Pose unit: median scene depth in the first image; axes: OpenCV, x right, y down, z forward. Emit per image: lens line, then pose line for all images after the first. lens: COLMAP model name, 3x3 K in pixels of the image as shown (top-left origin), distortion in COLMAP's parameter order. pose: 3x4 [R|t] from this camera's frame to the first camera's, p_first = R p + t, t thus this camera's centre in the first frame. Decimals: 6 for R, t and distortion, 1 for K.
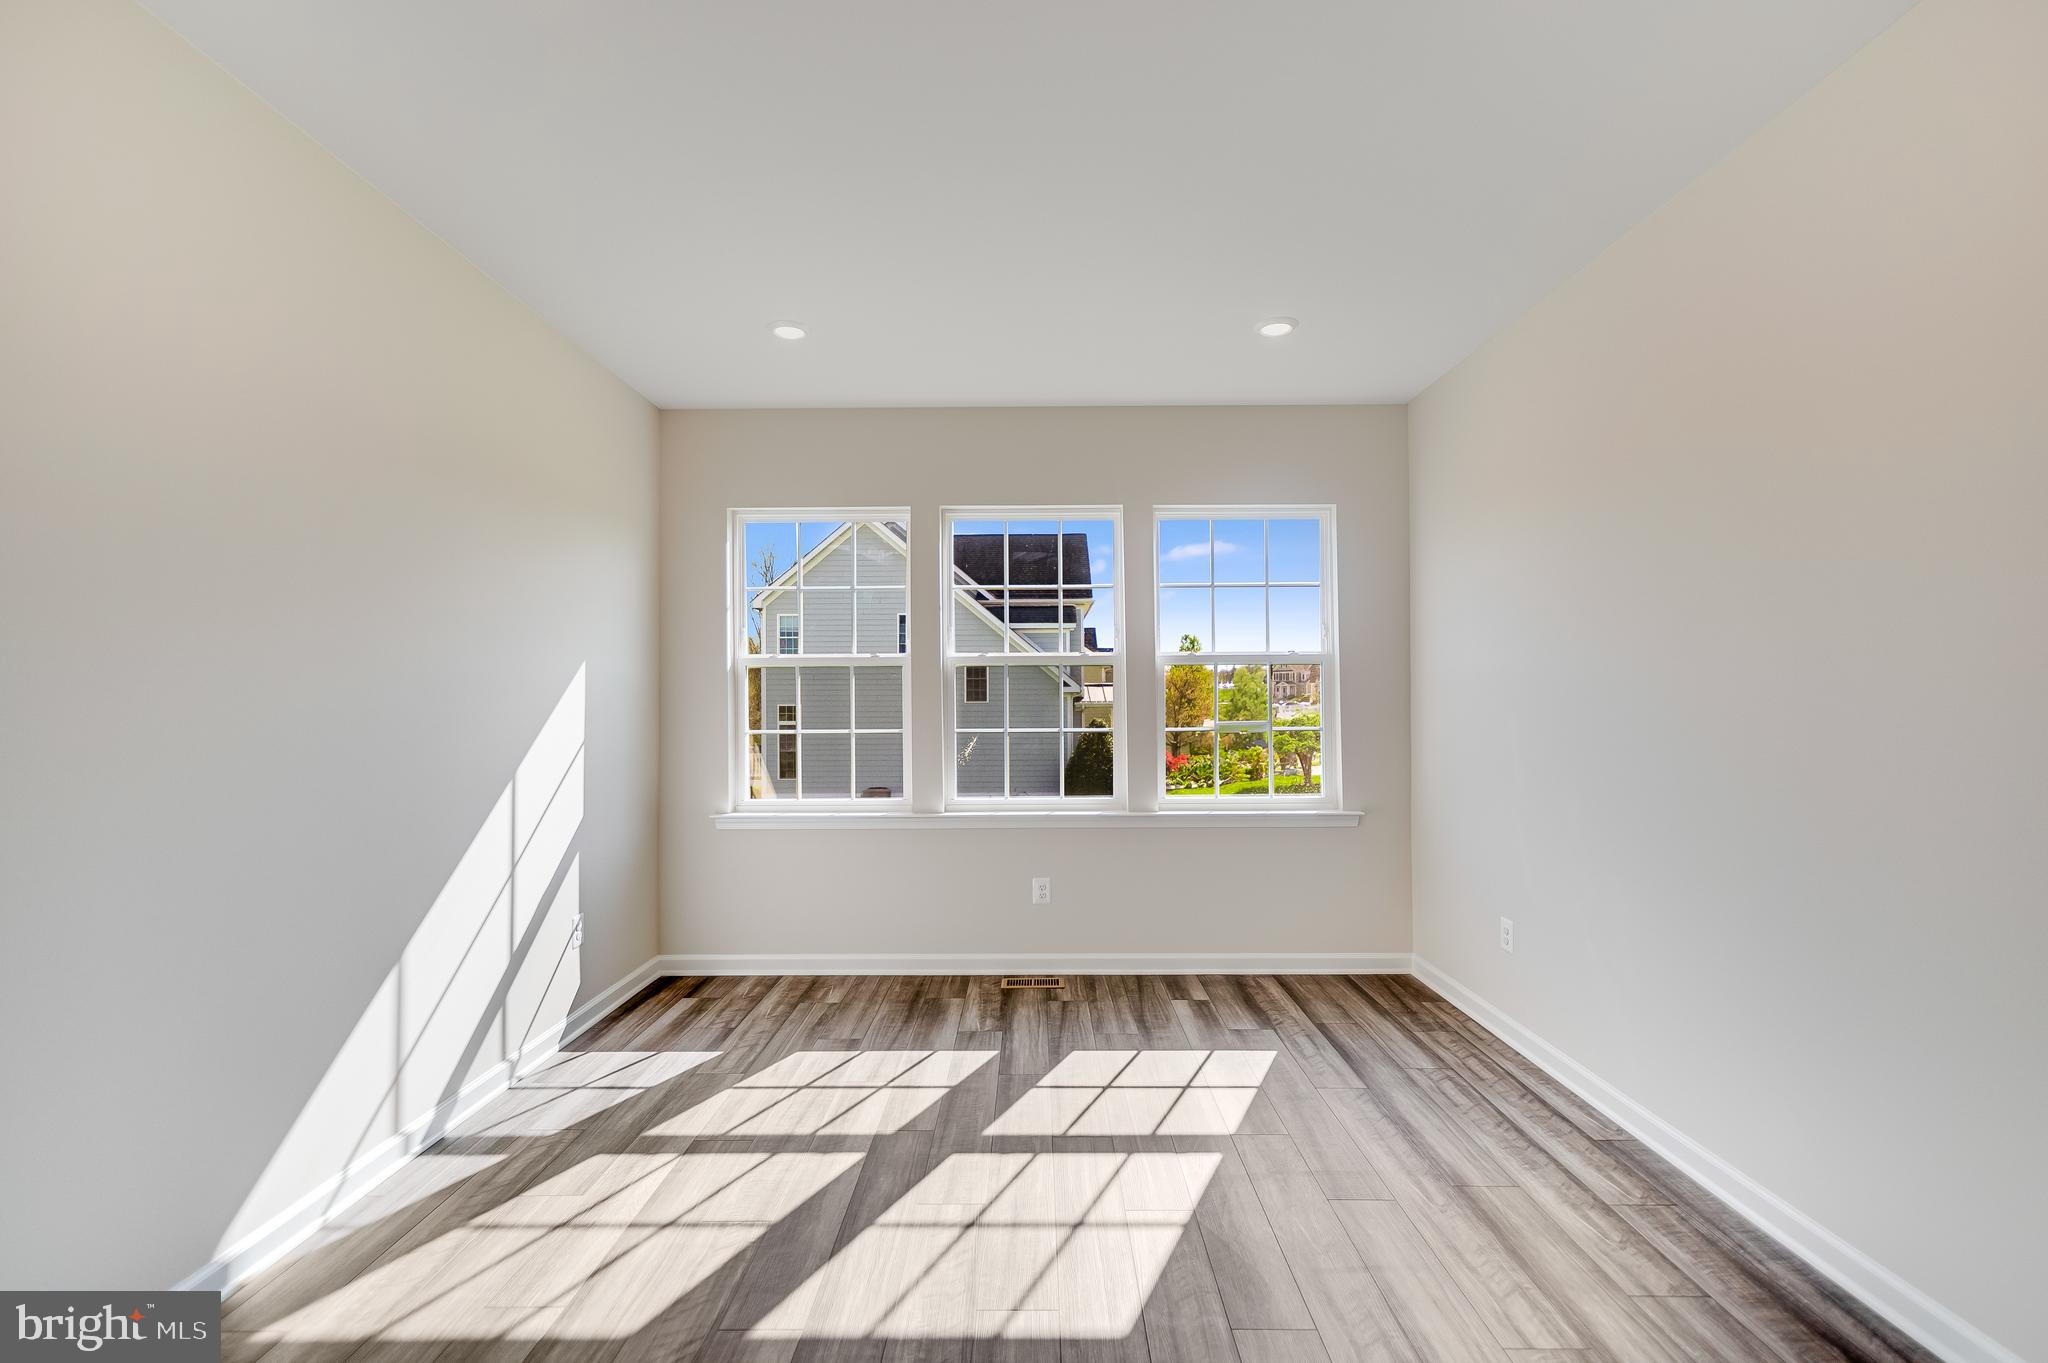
lens RADIAL K [[897.8, 0, 1018.9], [0, 897.8, 668.7], [0, 0, 1]] dist [0.006899, 0.001577]
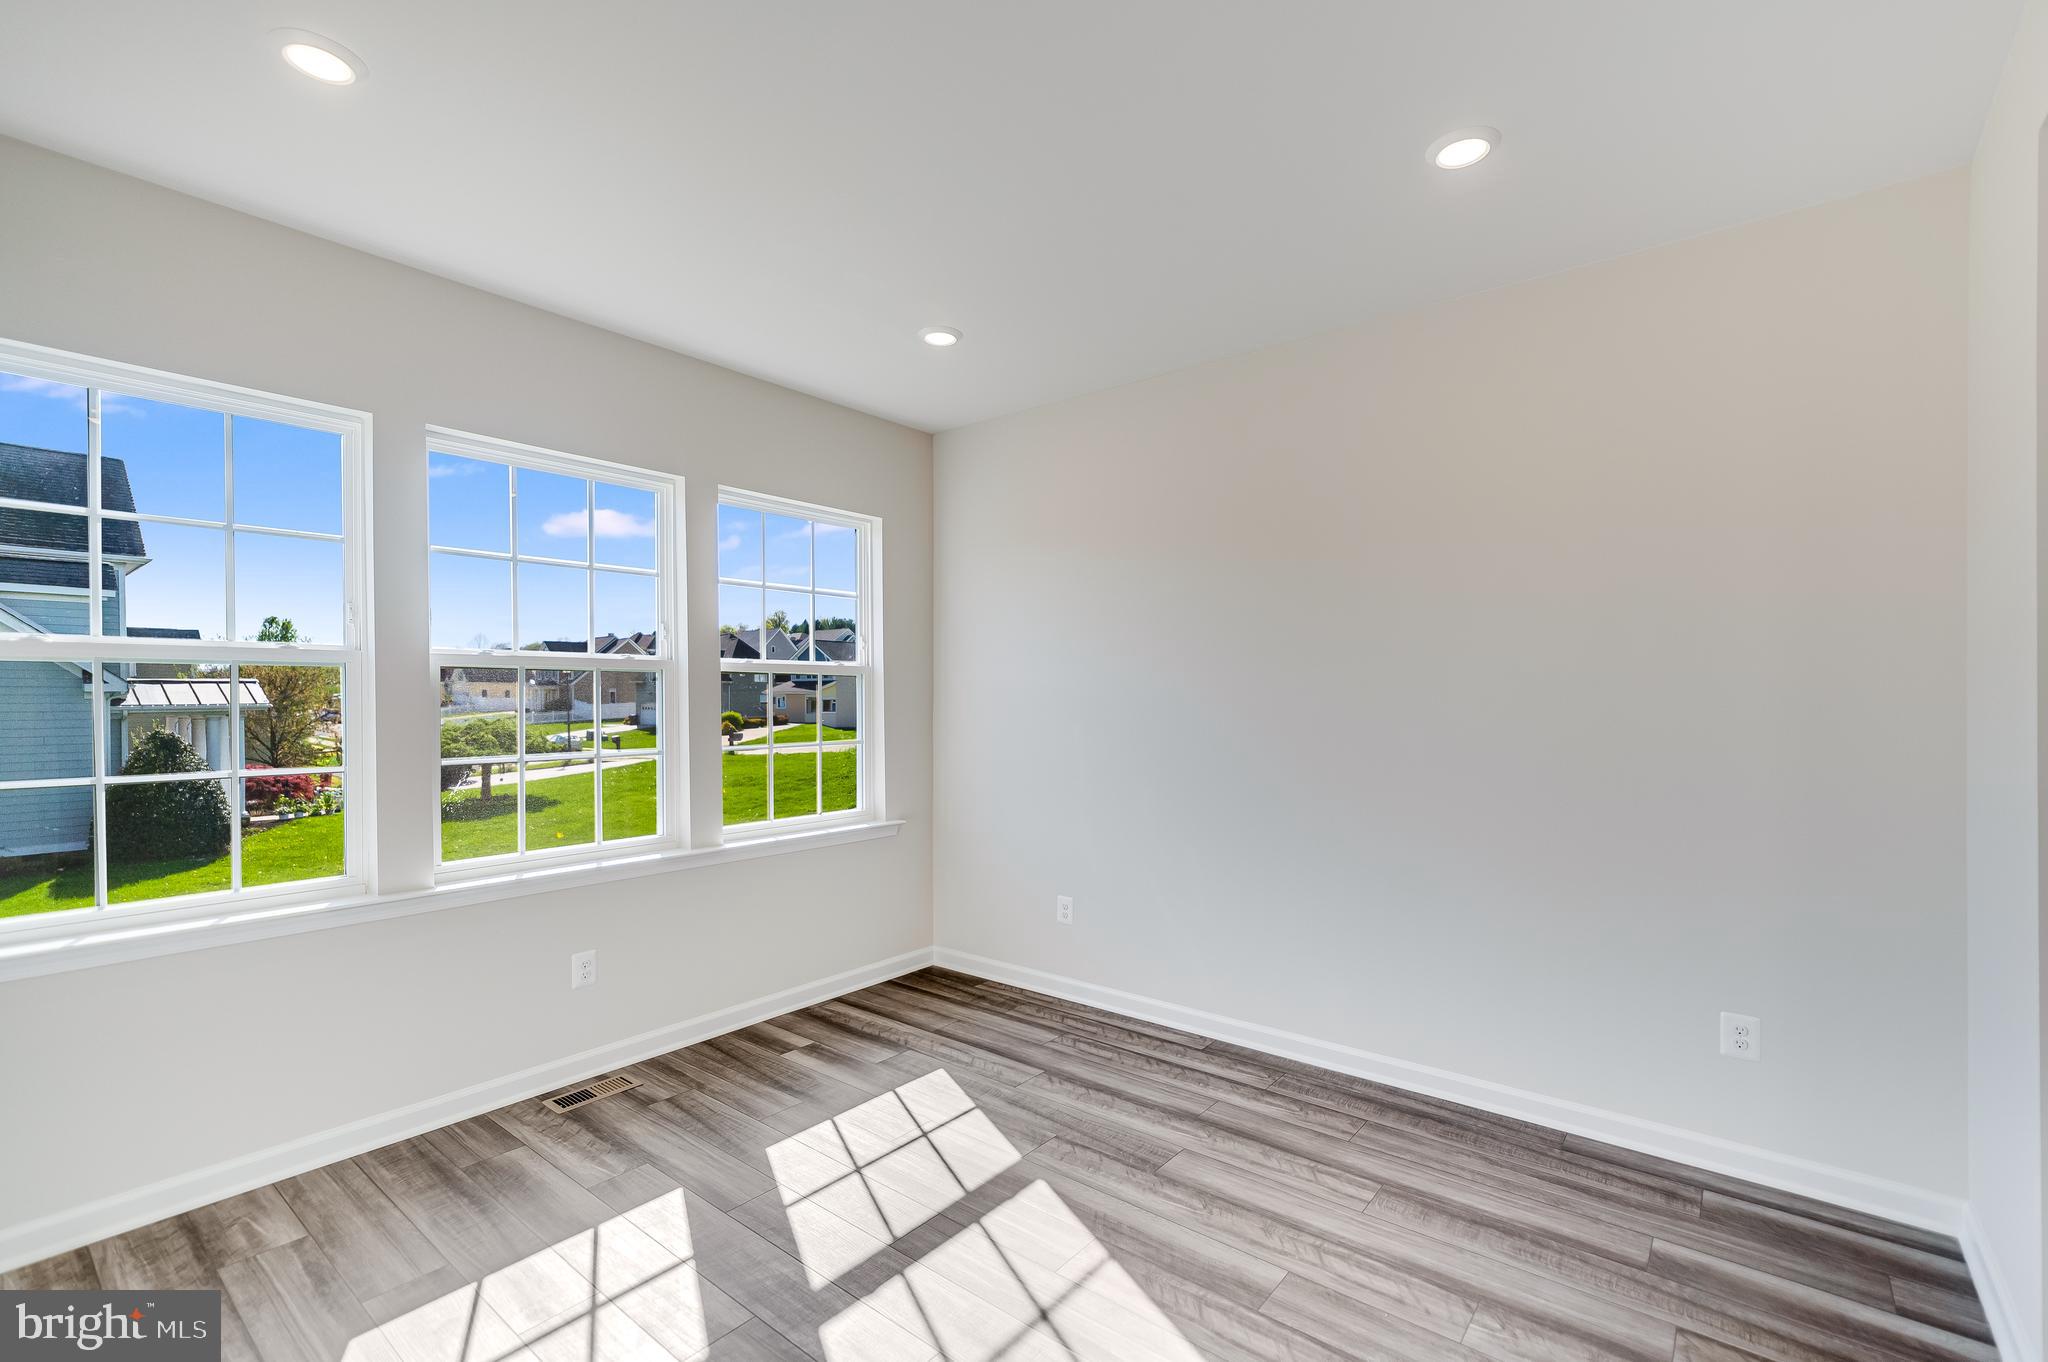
lens RADIAL K [[897.8, 0, 1008.4], [0, 897.8, 697.9], [0, 0, 1]] dist [0.006899, 0.001577]
pose [[0.626567, 0.000867, 0.779367, -0.393753], [-0.026023, 0.999465, 0.019809, -0.006684], [-0.778933, -0.032694, 0.626255, 0.291892]]
